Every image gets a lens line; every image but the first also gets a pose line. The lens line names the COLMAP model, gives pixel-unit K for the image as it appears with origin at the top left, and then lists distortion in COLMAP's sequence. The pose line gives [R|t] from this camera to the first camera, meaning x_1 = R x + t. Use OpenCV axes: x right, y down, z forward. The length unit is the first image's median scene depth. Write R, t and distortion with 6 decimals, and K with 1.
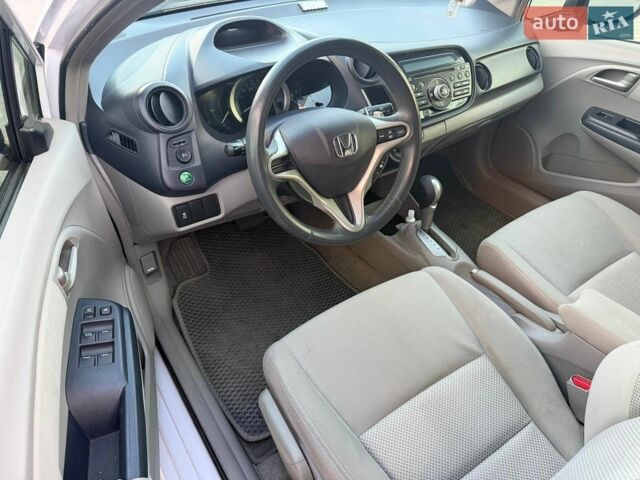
lens RADIAL K [[461.4, 0, 320.8], [0, 461.4, 244.5], [0, 0, 1]] dist [0.016261, -0.027160]
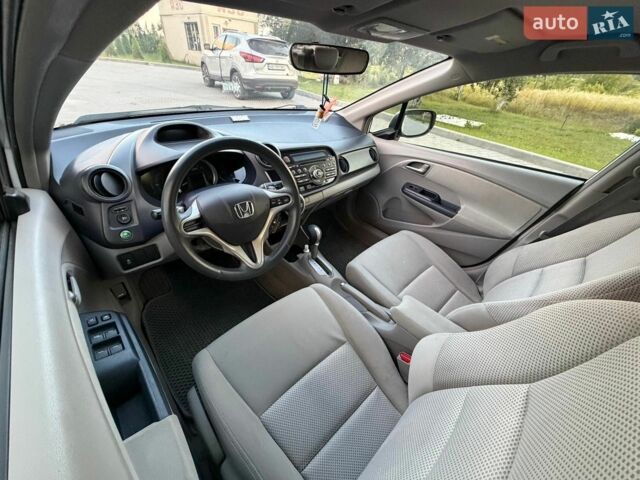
lens RADIAL K [[261.0, 0, 321.2], [0, 261.0, 240.4], [0, 0, 1]] dist [0.004454, 0.000691]
pose [[0.983472, -0.032888, 0.178049, 0.112282], [0.043074, 0.997631, -0.053645, -0.052495], [-0.175863, 0.060427, 0.982558, 0.125507]]
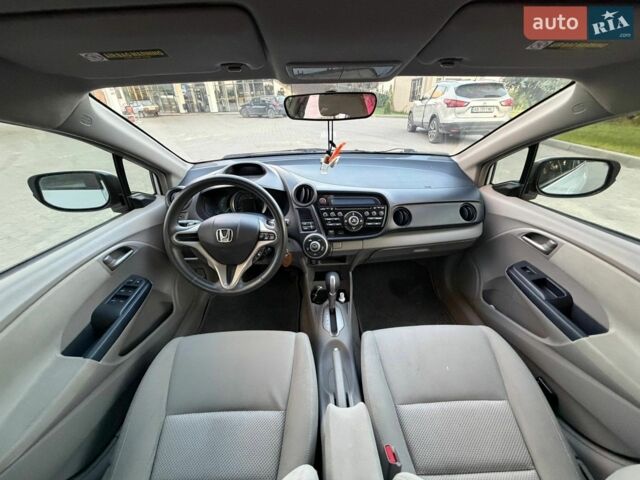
lens RADIAL K [[261.0, 0, 321.5], [0, 261.0, 240.0], [0, 0, 1]] dist [0.004454, 0.000691]
pose [[0.845336, 0.232069, -0.481197, 0.647459], [-0.312495, 0.945351, -0.093052, -0.176792], [0.433306, 0.229032, 0.871660, 0.264361]]
